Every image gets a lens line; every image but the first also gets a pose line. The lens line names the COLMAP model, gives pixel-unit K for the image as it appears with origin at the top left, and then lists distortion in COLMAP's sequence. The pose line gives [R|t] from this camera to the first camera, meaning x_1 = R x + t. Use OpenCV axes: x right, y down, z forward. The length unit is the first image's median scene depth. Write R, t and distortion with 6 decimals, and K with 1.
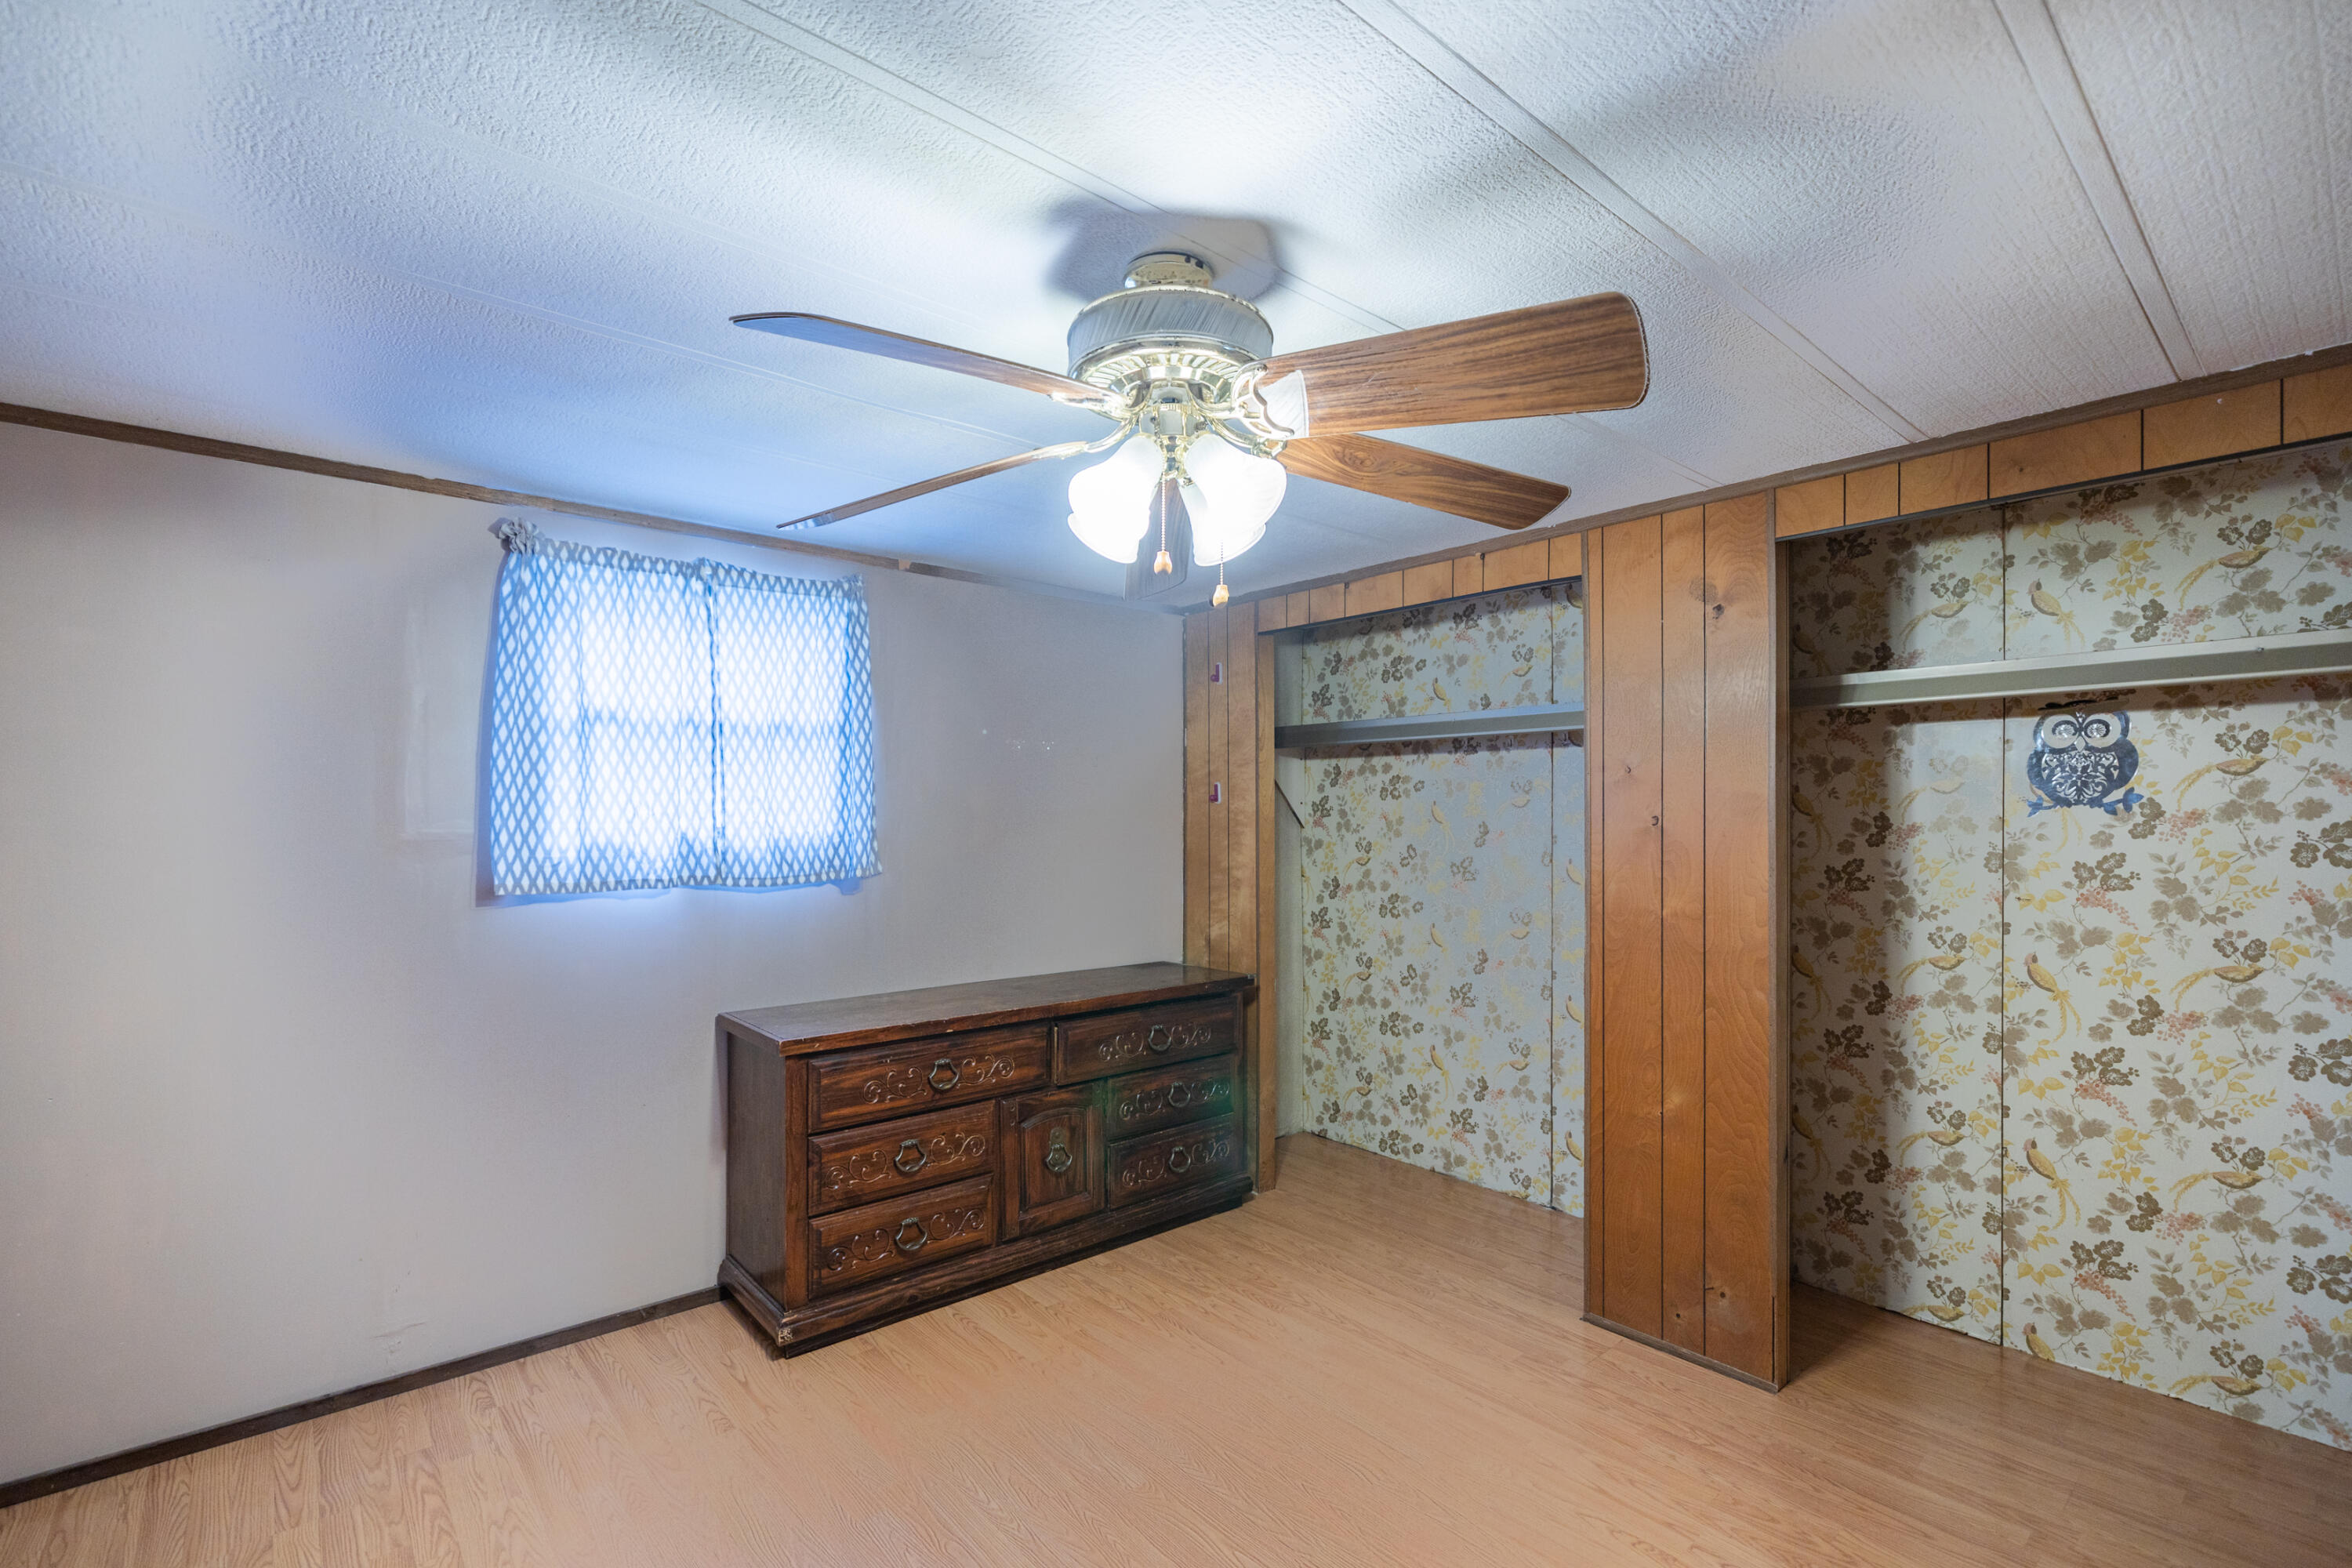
lens RADIAL K [[1022.5, 0, 1148.4], [0, 1022.5, 815.1], [0, 0, 1]] dist [-0.001805, -0.001828]
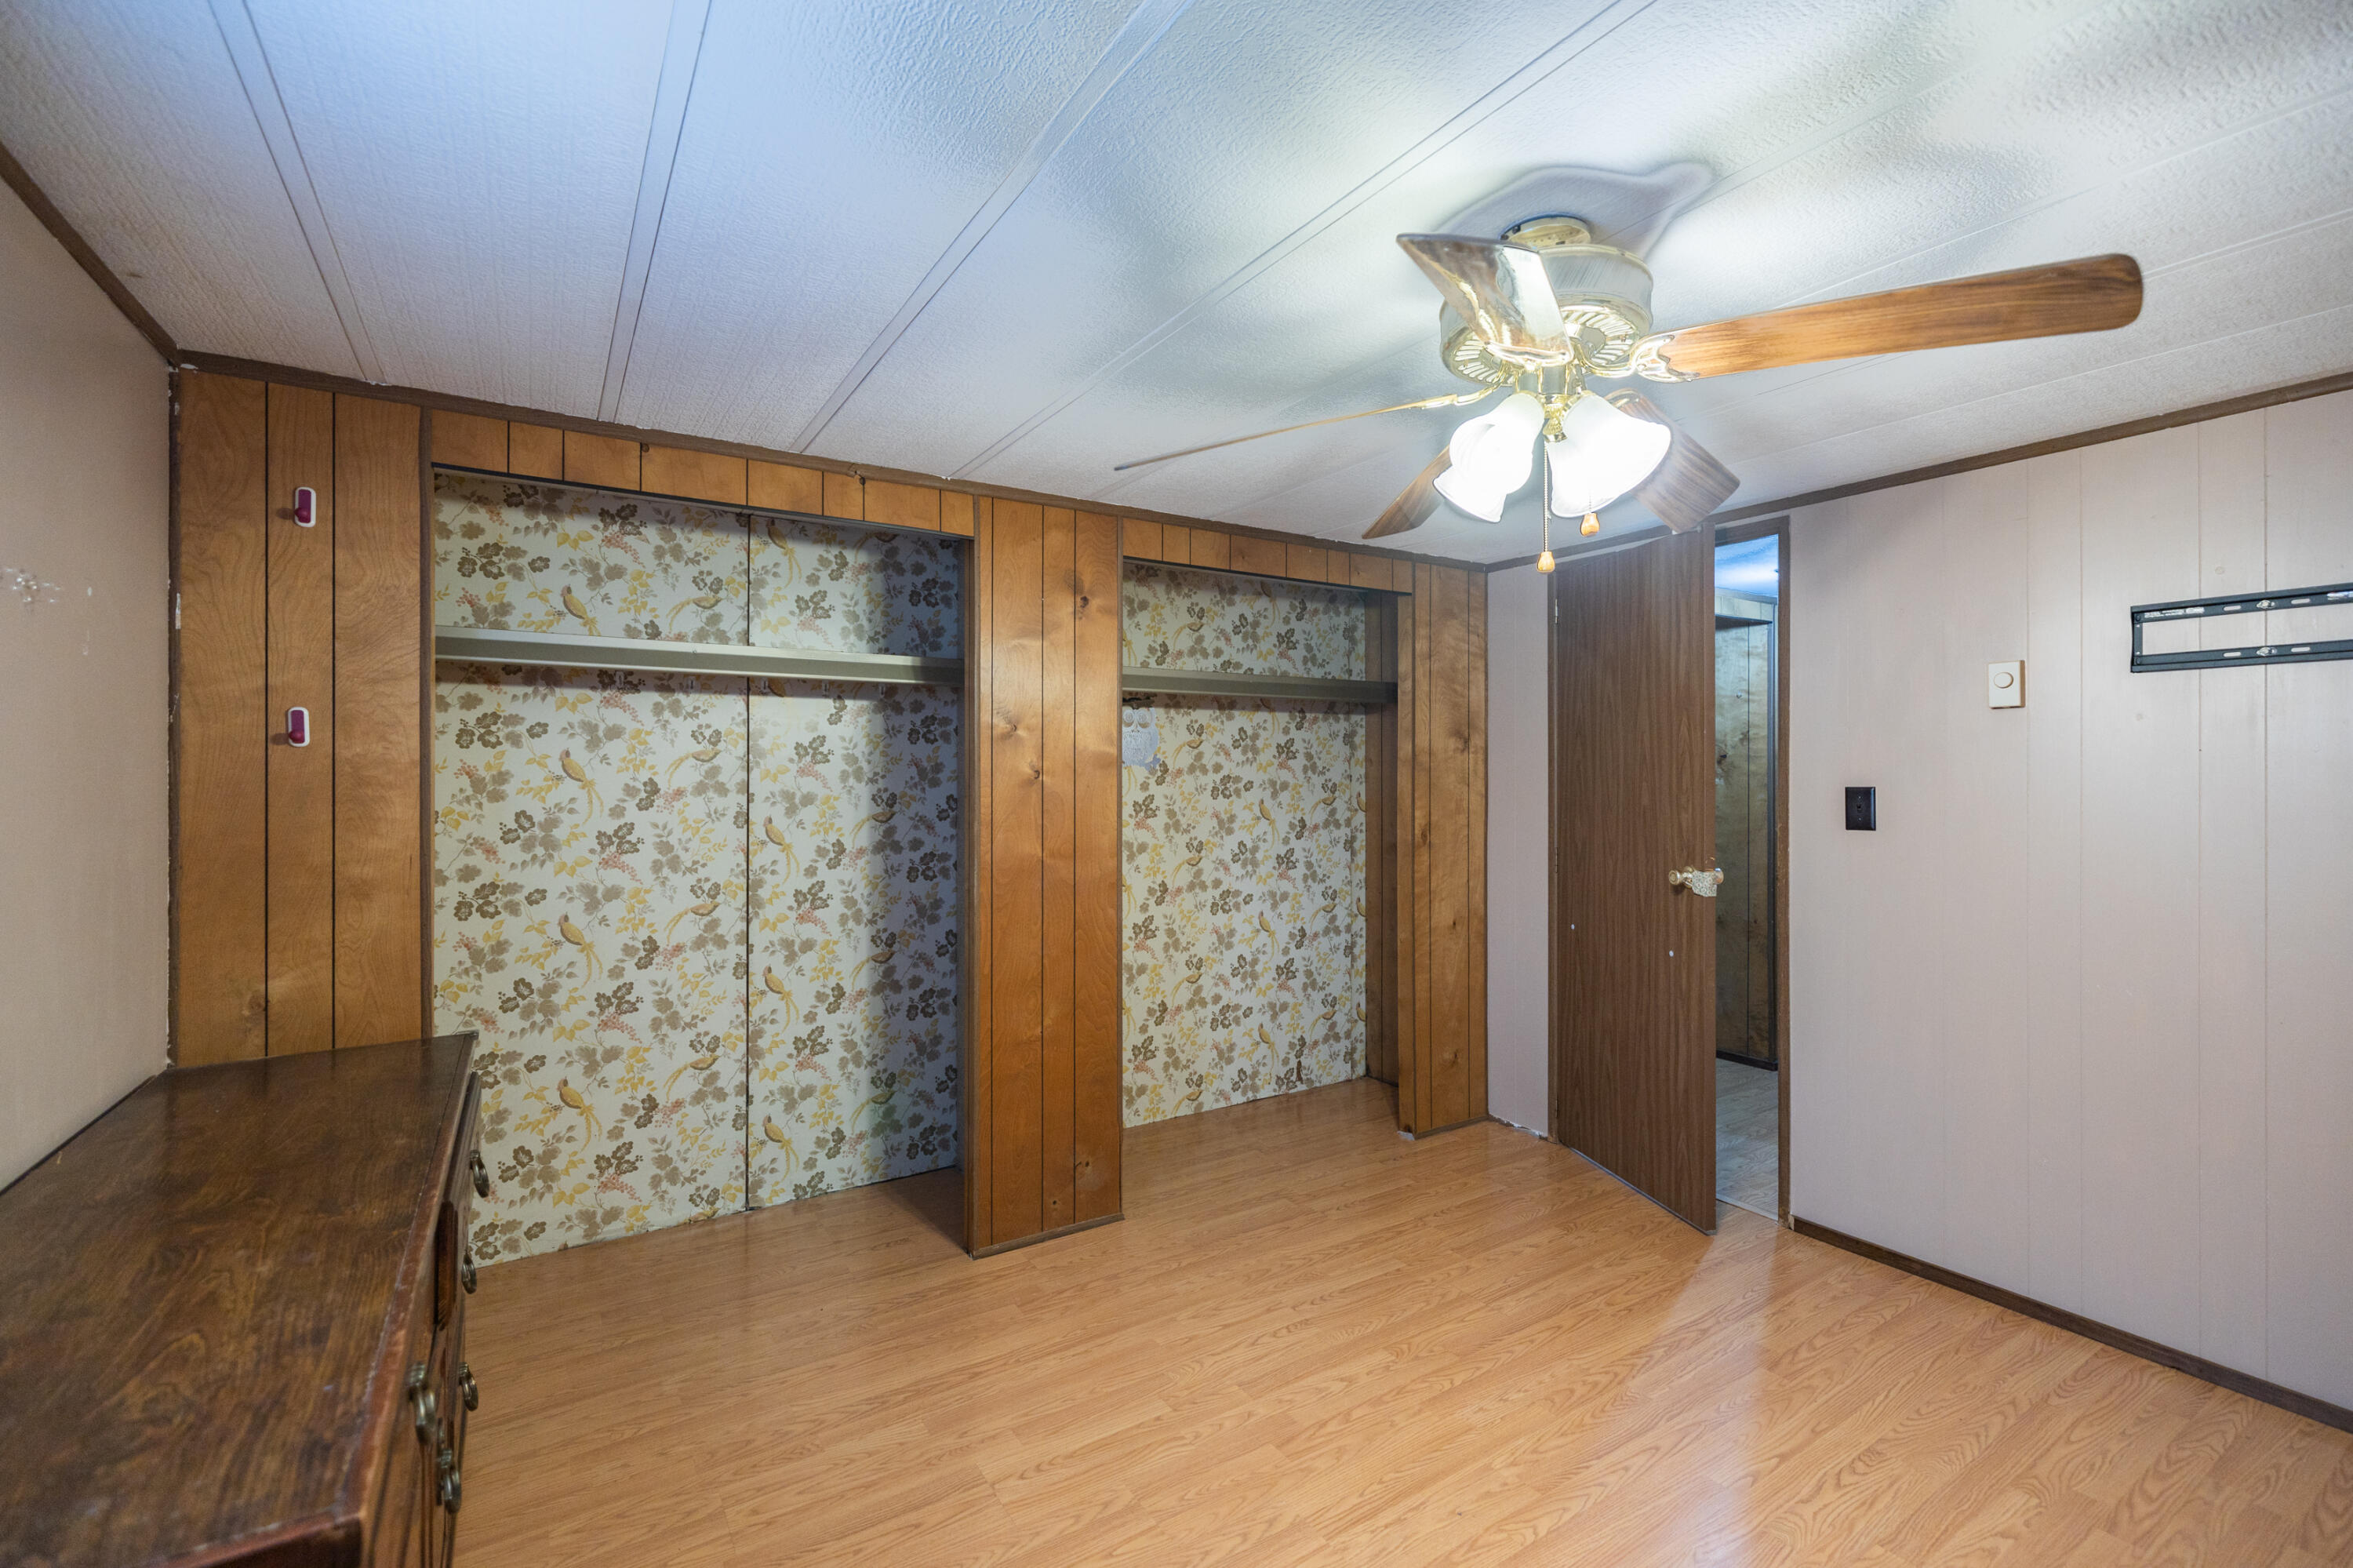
lens RADIAL K [[1015.1, 0, 1167.0], [0, 1015.1, 791.6], [0, 0, 1]] dist [-0.002024, 0.000249]
pose [[0.143083, 0.000243, 0.989711, -0.261287], [0.010500, 0.999943, -0.001763, 0.014574], [-0.989655, 0.010645, 0.143073, 0.307453]]
